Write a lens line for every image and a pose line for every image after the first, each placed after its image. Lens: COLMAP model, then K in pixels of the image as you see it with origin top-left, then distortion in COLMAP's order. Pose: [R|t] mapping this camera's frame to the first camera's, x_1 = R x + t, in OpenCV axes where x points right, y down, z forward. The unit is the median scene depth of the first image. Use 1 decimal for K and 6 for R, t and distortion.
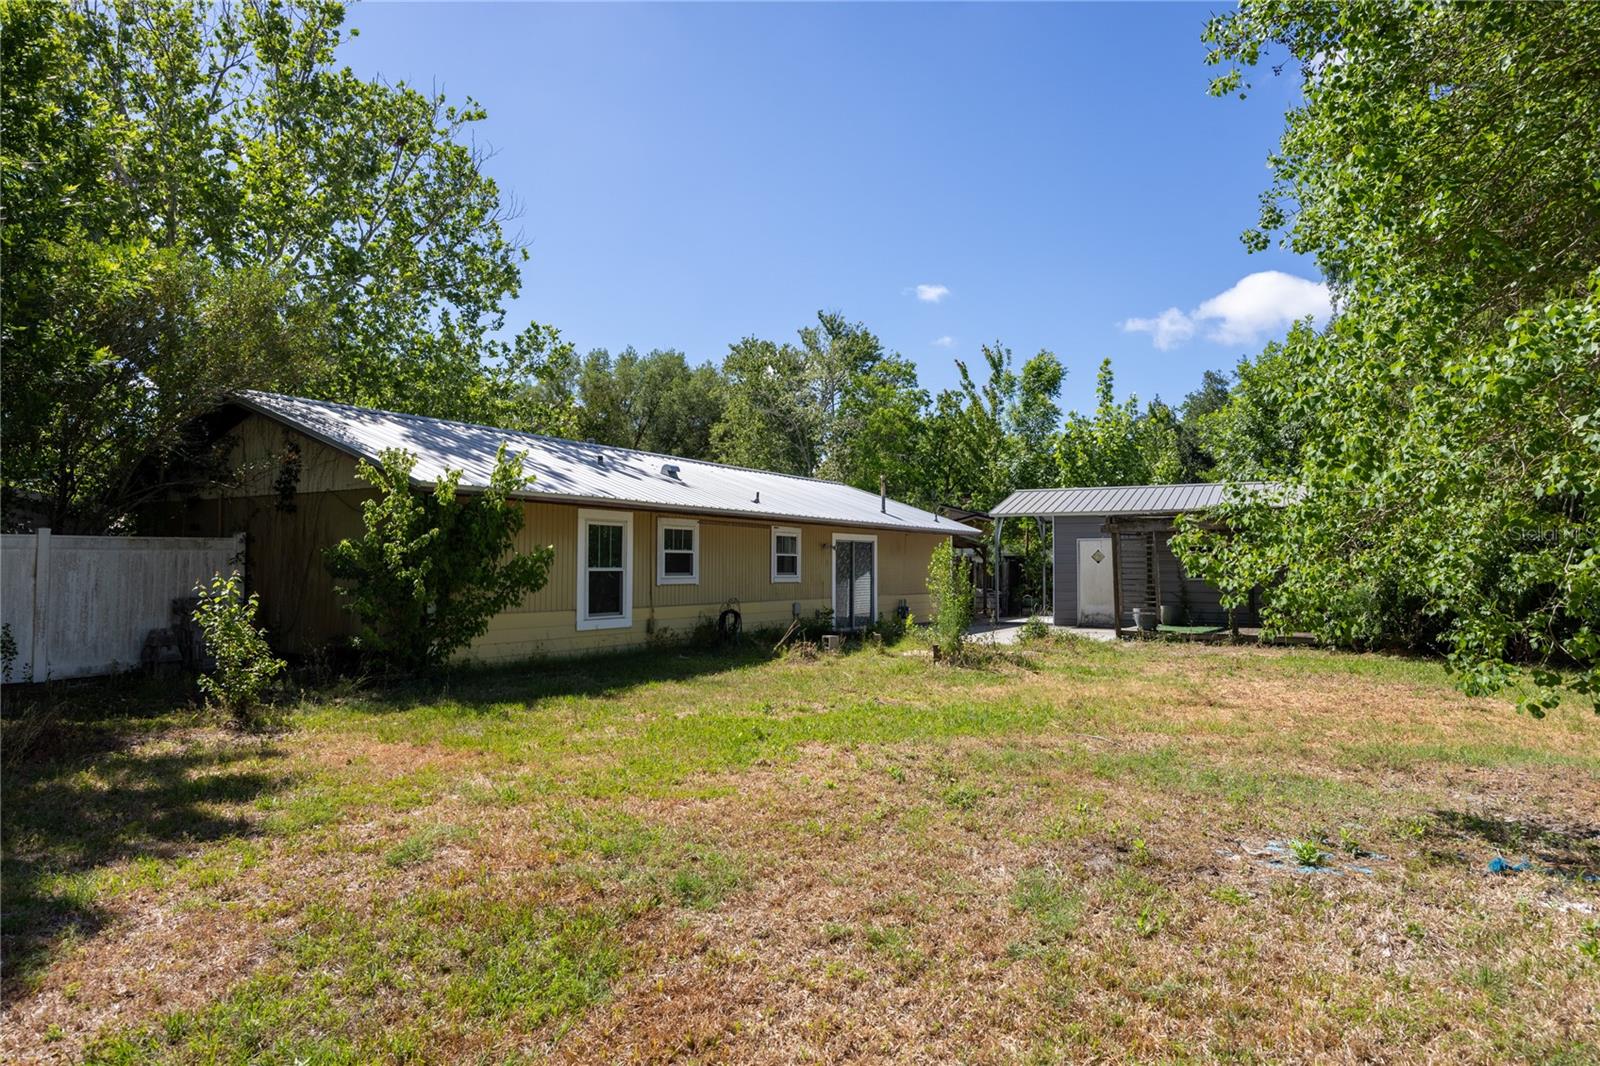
lens RADIAL K [[977.0, 0, 800.0], [0, 977.0, 533.0], [0, 0, 1]] dist [0.002161, 0.000153]
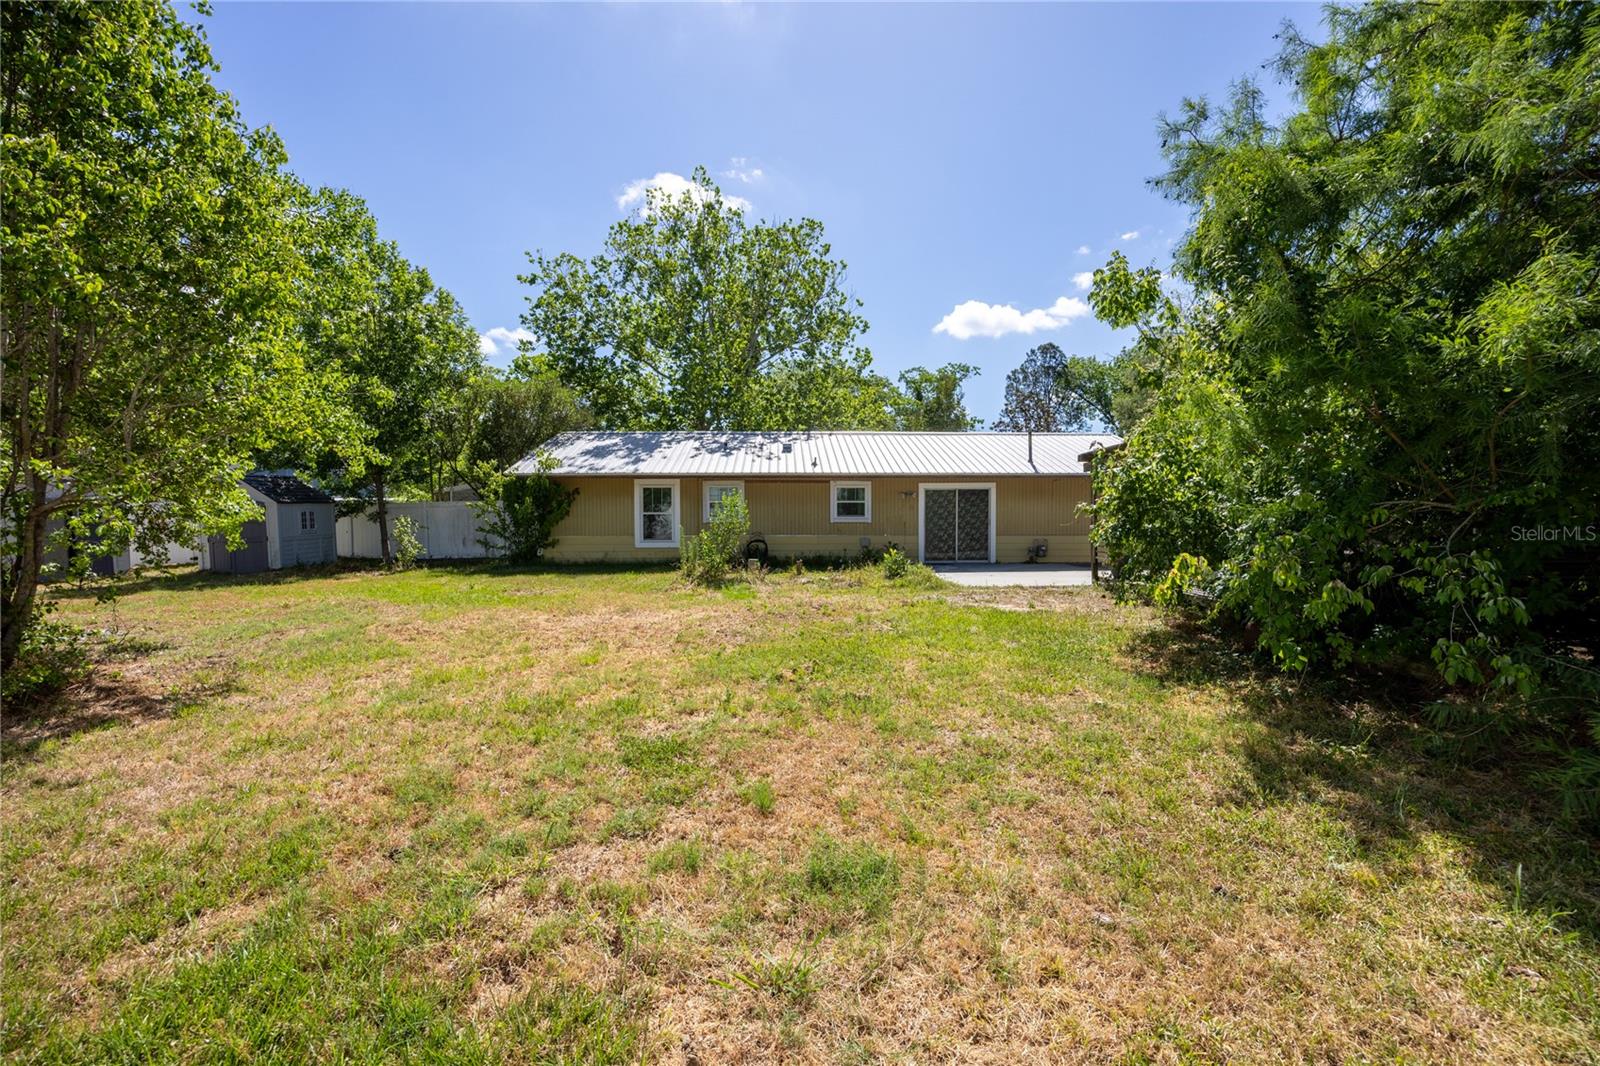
lens RADIAL K [[724.5, 0, 806.4], [0, 724.5, 530.1], [0, 0, 1]] dist [-0.004843, -0.001363]
pose [[0.542224, 0.014214, -0.840114, 0.814046], [0.035974, 0.998547, 0.040113, 0.018965], [0.839464, -0.051972, 0.540925, 0.409729]]
